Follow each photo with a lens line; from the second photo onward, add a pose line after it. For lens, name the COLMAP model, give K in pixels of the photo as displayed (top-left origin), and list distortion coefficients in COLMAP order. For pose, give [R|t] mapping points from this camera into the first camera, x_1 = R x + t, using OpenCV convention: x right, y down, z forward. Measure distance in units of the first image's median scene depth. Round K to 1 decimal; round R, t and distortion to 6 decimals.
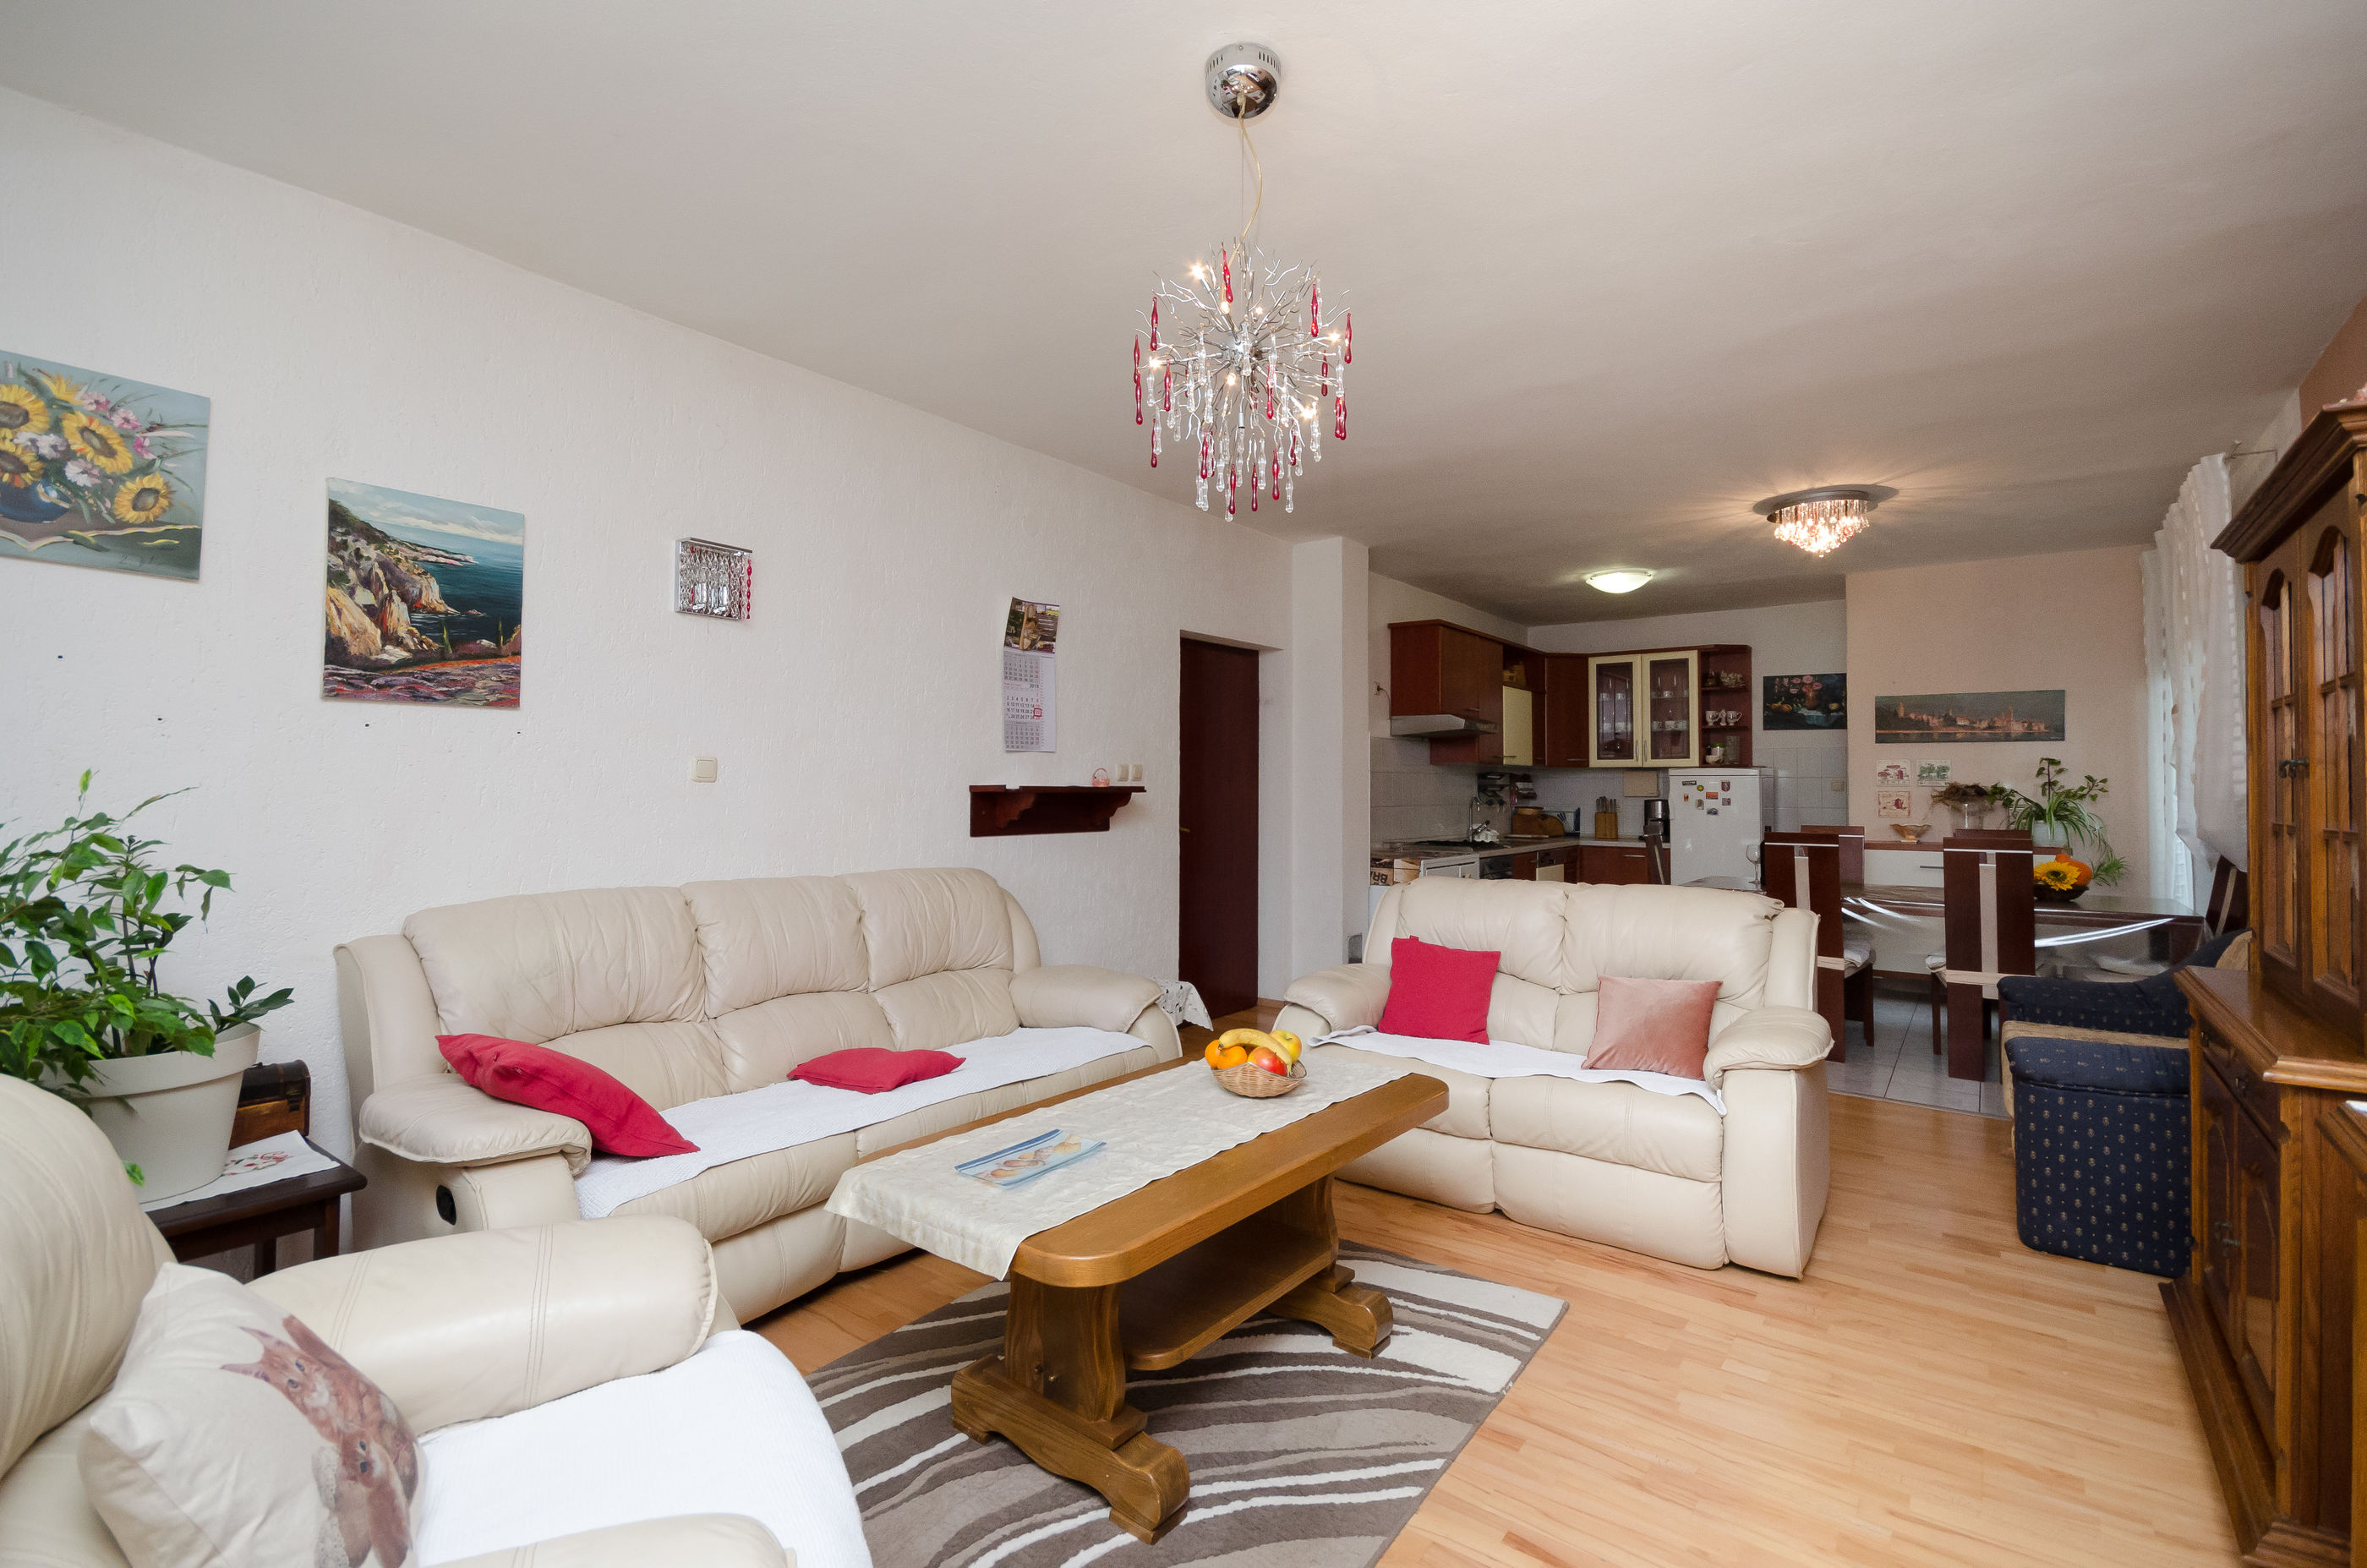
lens RADIAL K [[1028.7, 0, 1222.7], [0, 1028.7, 766.8], [0, 0, 1]] dist [0.001750, -0.000086]
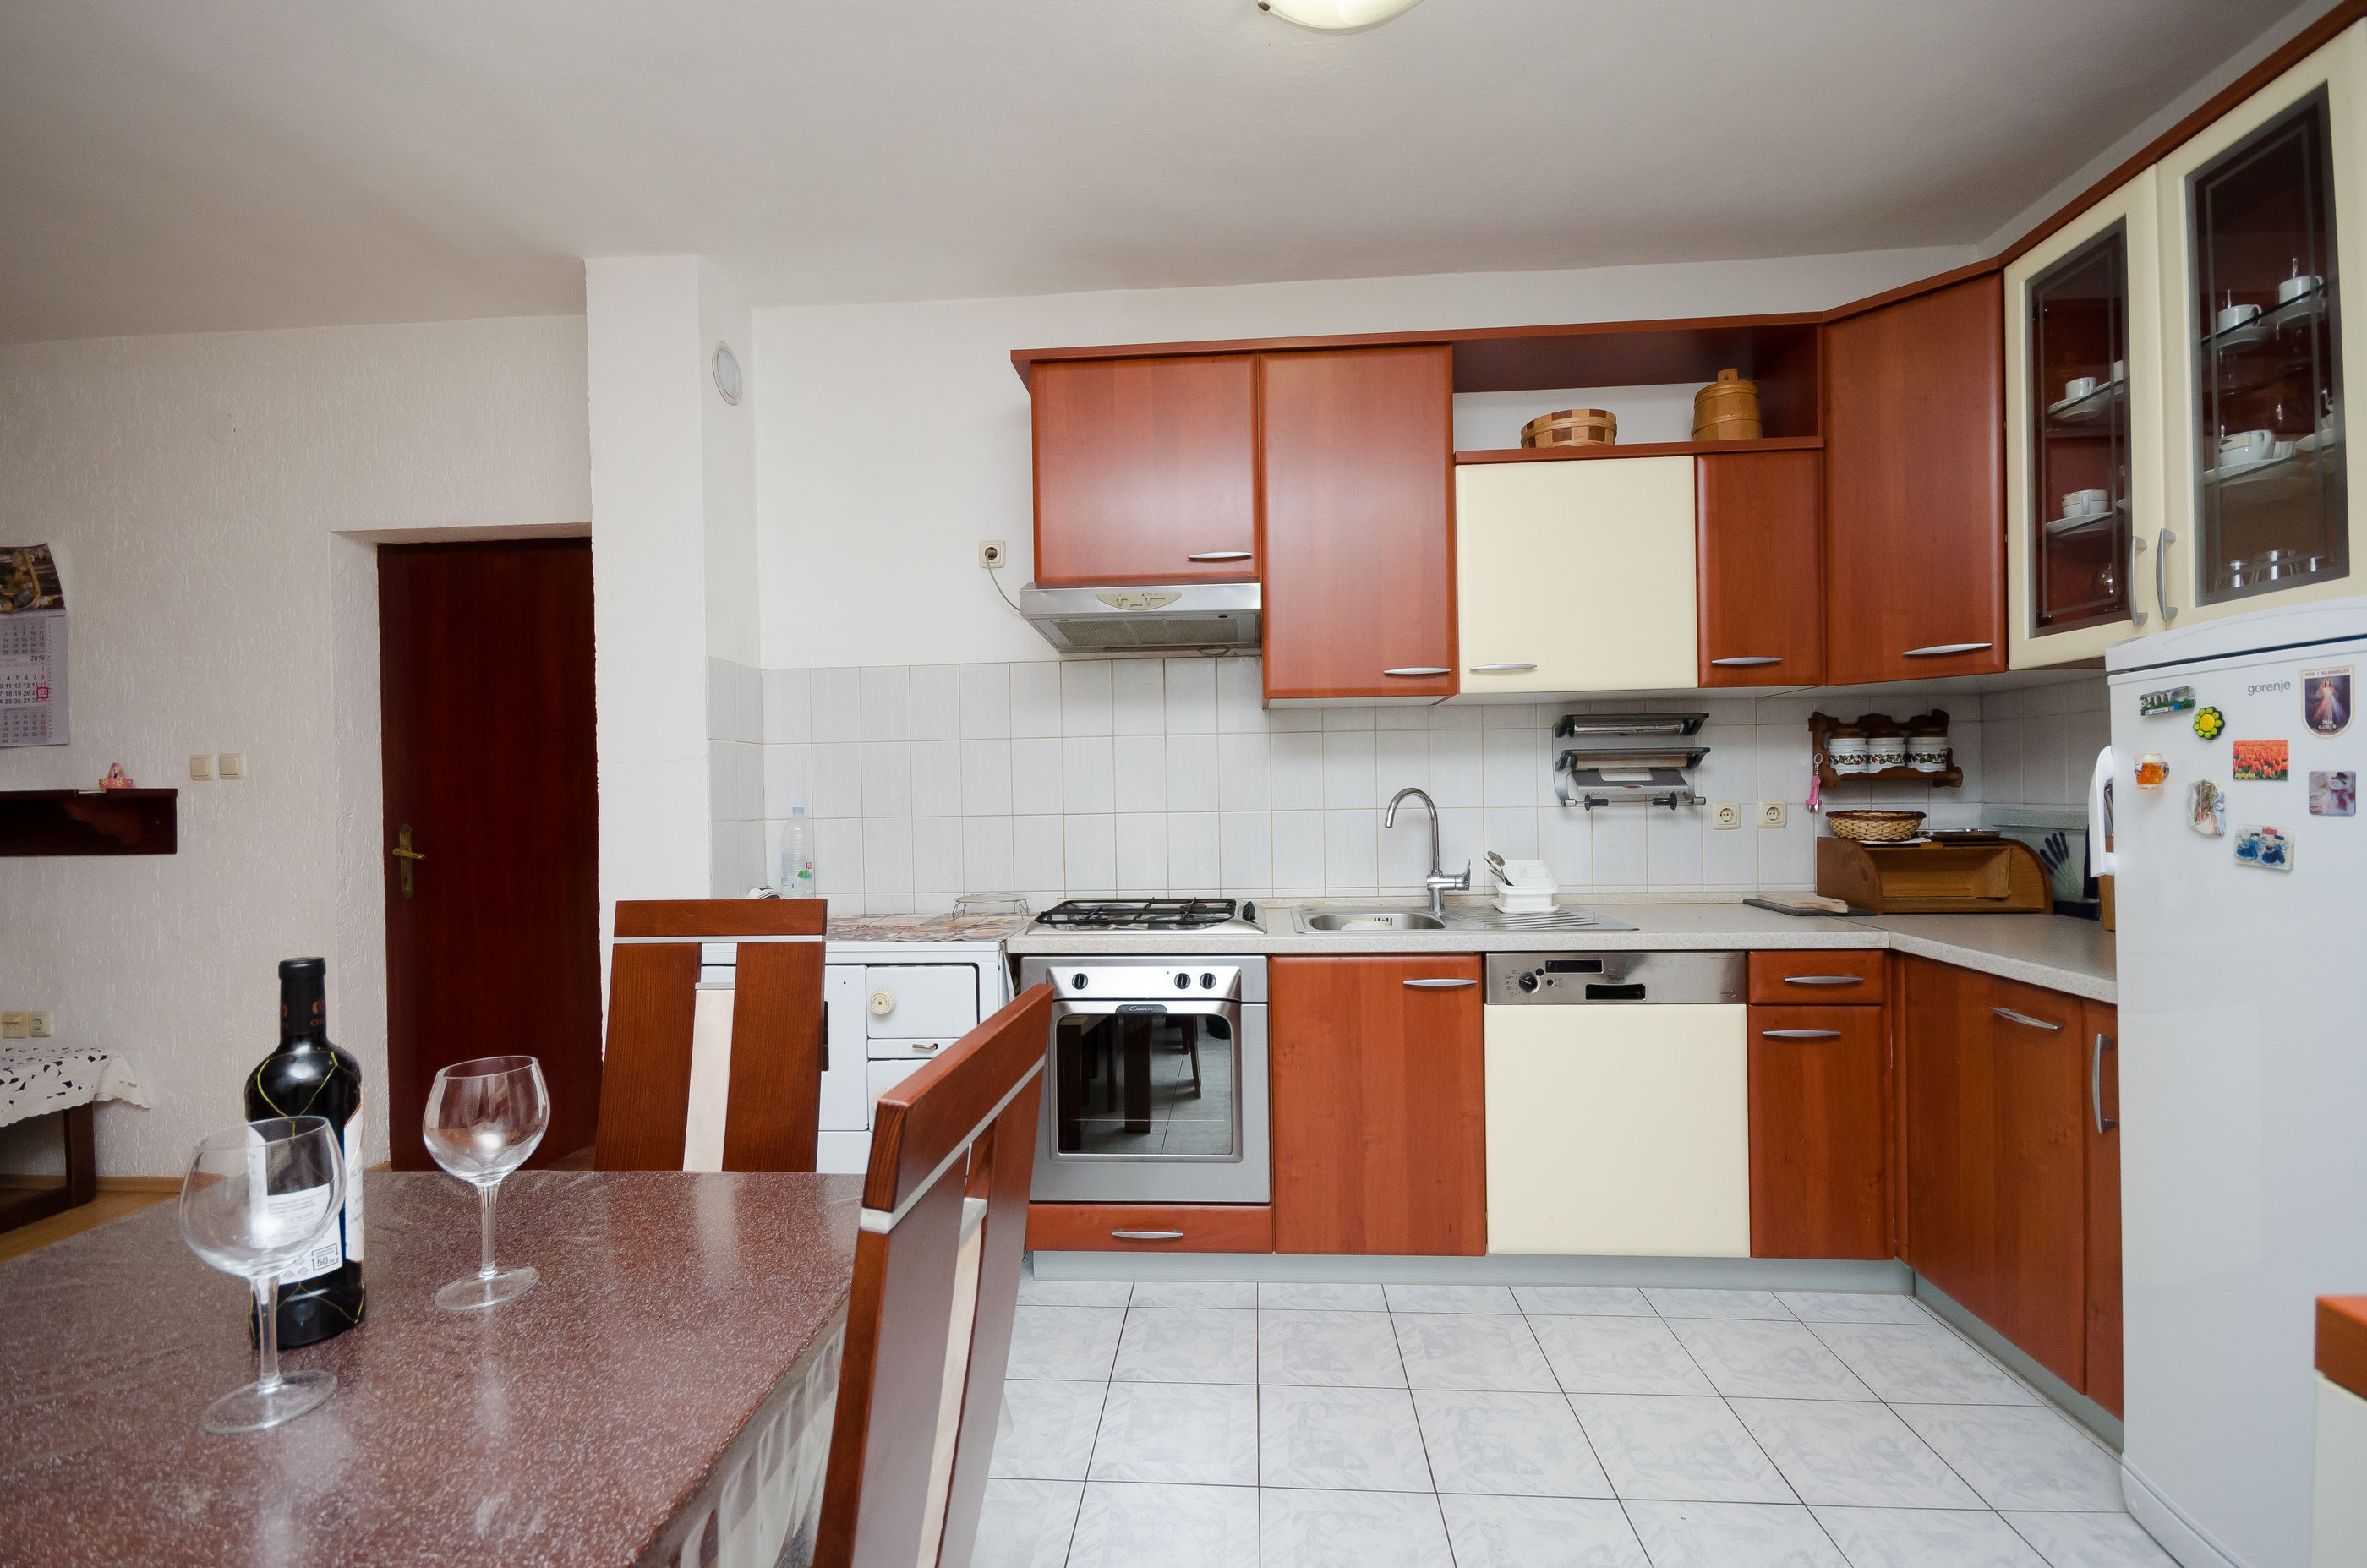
lens RADIAL K [[1085.8, 0, 1166.8], [0, 1085.8, 820.4], [0, 0, 1]] dist [-0.018911, -0.000060]
pose [[0.543416, 0.009099, -0.839414, 0.779416], [0.036330, 0.998749, 0.034346, 0.036708], [0.838677, -0.049160, 0.542406, 1.076636]]
